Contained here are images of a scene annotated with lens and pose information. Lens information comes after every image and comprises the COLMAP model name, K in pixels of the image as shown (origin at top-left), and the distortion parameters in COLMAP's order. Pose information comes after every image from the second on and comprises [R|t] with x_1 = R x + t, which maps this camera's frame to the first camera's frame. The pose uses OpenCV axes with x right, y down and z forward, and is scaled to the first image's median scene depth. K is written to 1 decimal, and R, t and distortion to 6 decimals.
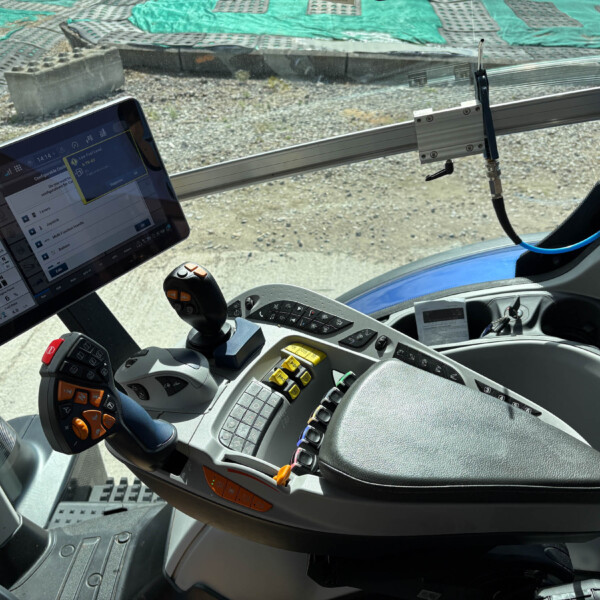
lens RADIAL K [[606.7, 0, 300.0], [0, 606.7, 300.0], [0, 0, 1]] dist [0.005556, 0.035054]
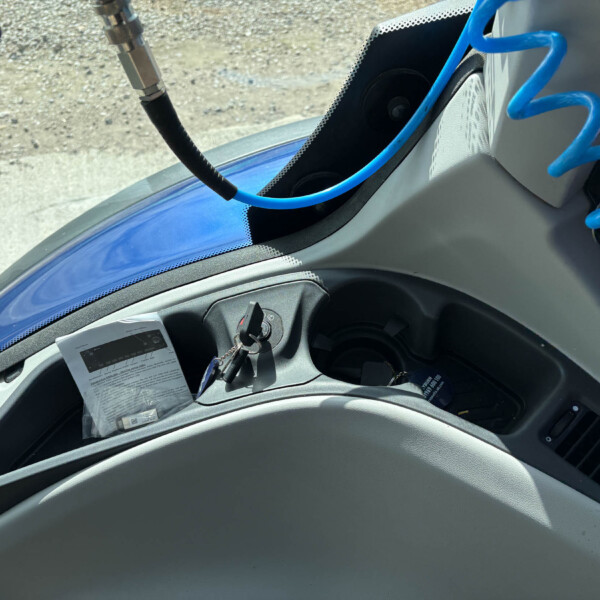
lens RADIAL K [[606.7, 0, 300.0], [0, 606.7, 300.0], [0, 0, 1]] dist [0.005556, 0.035054]
pose [[0.932947, -0.216681, 0.287504, 0.049322], [0.154274, 0.962176, 0.224538, -0.021105], [-0.325282, -0.165128, 0.931088, 0.105401]]
